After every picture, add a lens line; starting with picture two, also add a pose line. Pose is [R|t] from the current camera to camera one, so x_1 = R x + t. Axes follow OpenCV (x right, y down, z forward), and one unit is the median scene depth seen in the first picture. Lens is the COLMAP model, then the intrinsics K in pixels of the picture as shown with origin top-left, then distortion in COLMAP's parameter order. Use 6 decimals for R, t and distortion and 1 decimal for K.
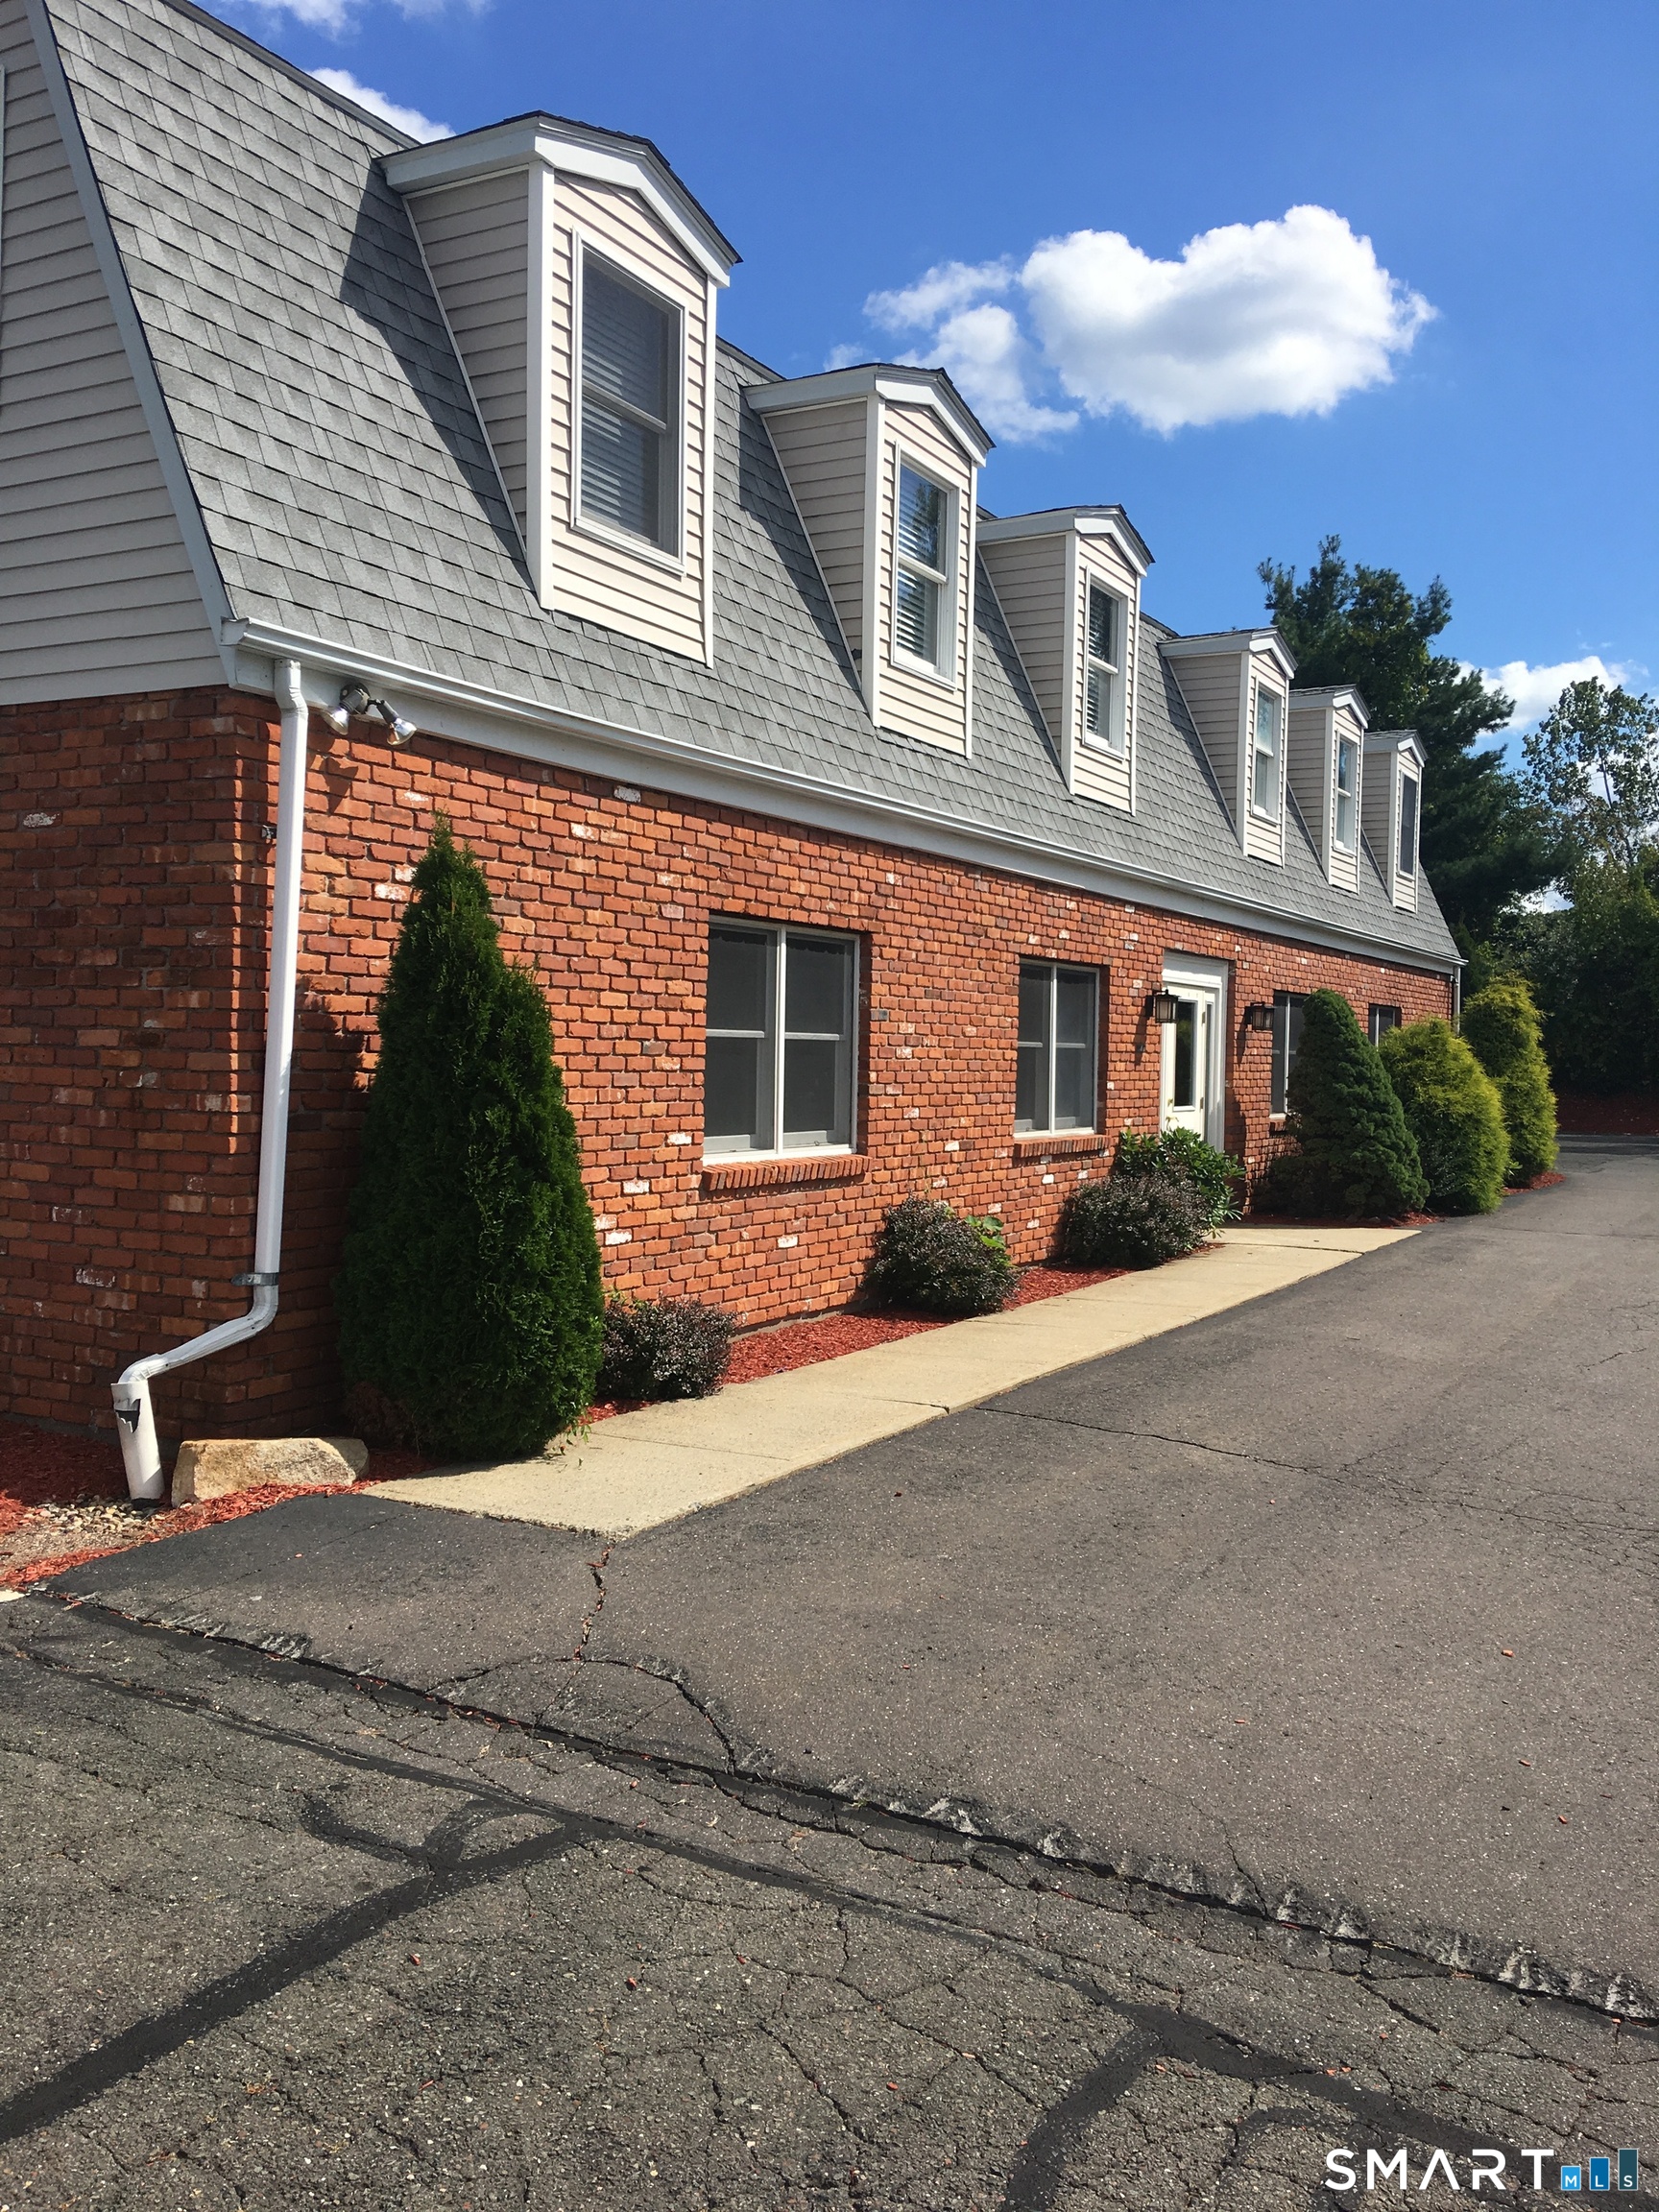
lens RADIAL K [[1828.2, 0, 910.1], [0, 1828.2, 1107.4], [0, 0, 1]] dist [0.094225, -0.139020]
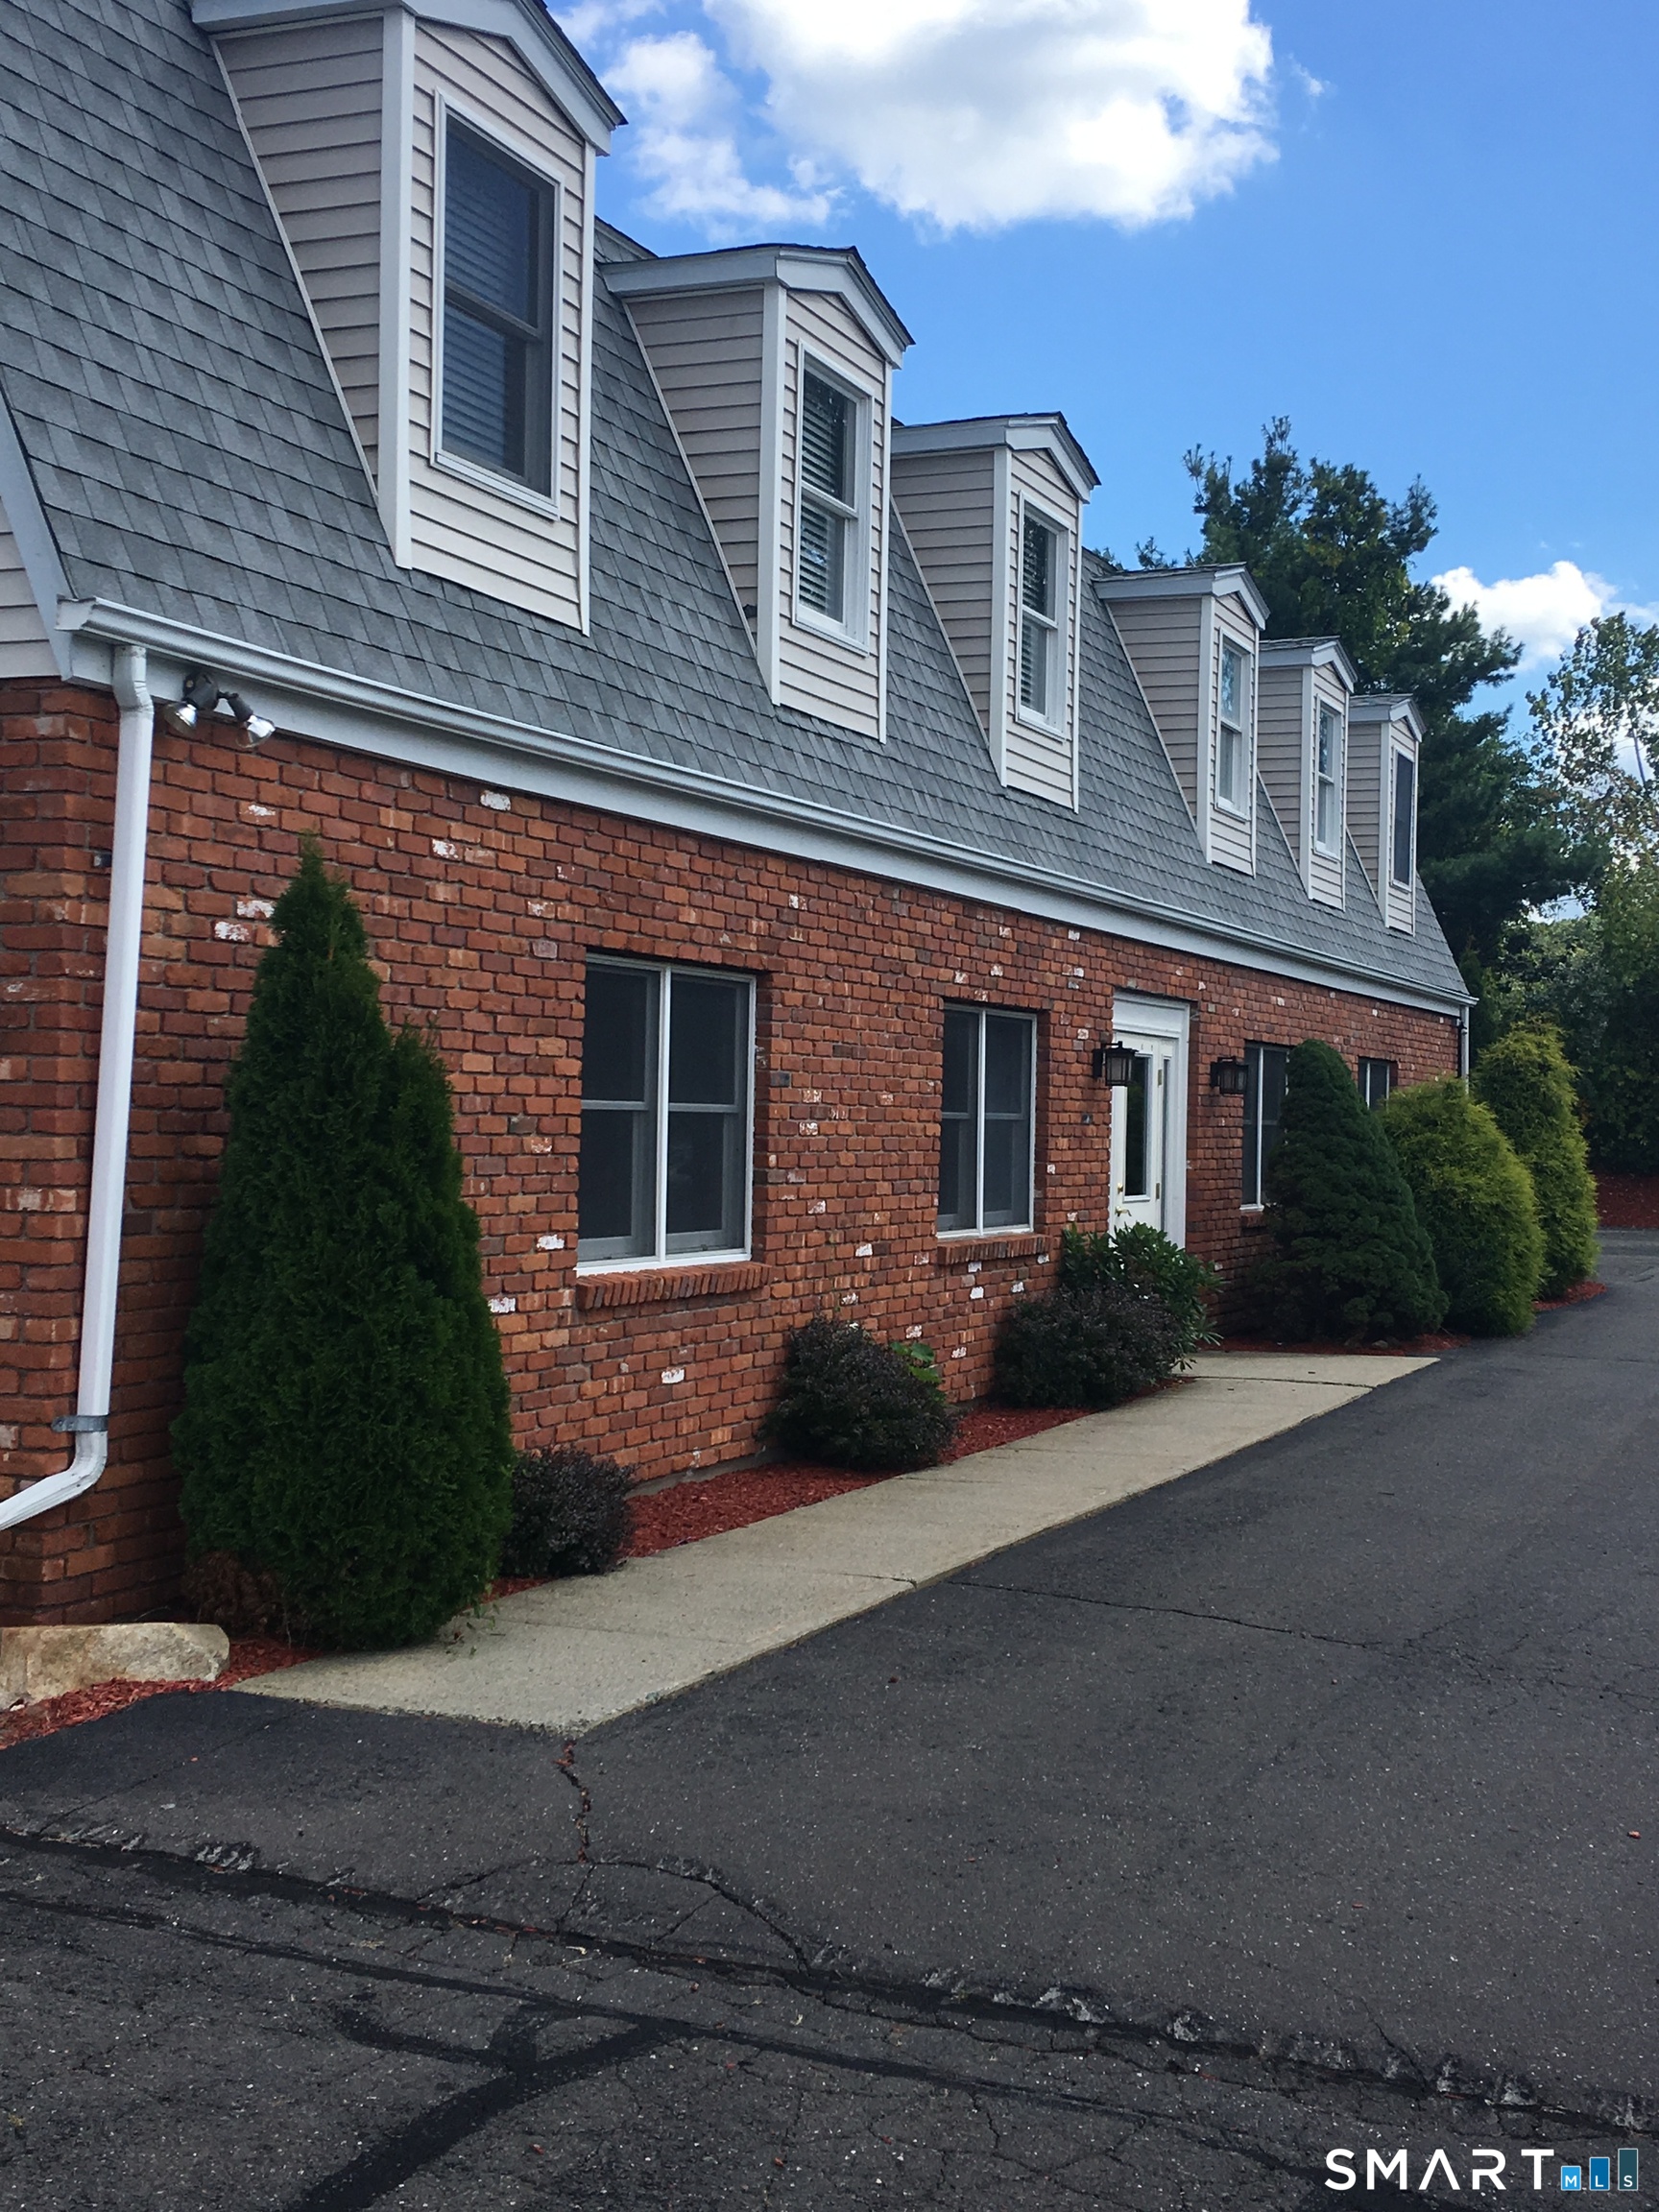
lens RADIAL K [[2640.2, 0, 963.4], [0, 2640.2, 1106.4], [0, 0, 1]] dist [0.048785, -0.004493]
pose [[0.993651, 0.001977, 0.112491, -0.081817], [0.001699, 0.999468, -0.032576, -0.003604], [-0.112495, 0.032560, 0.993119, -0.133108]]
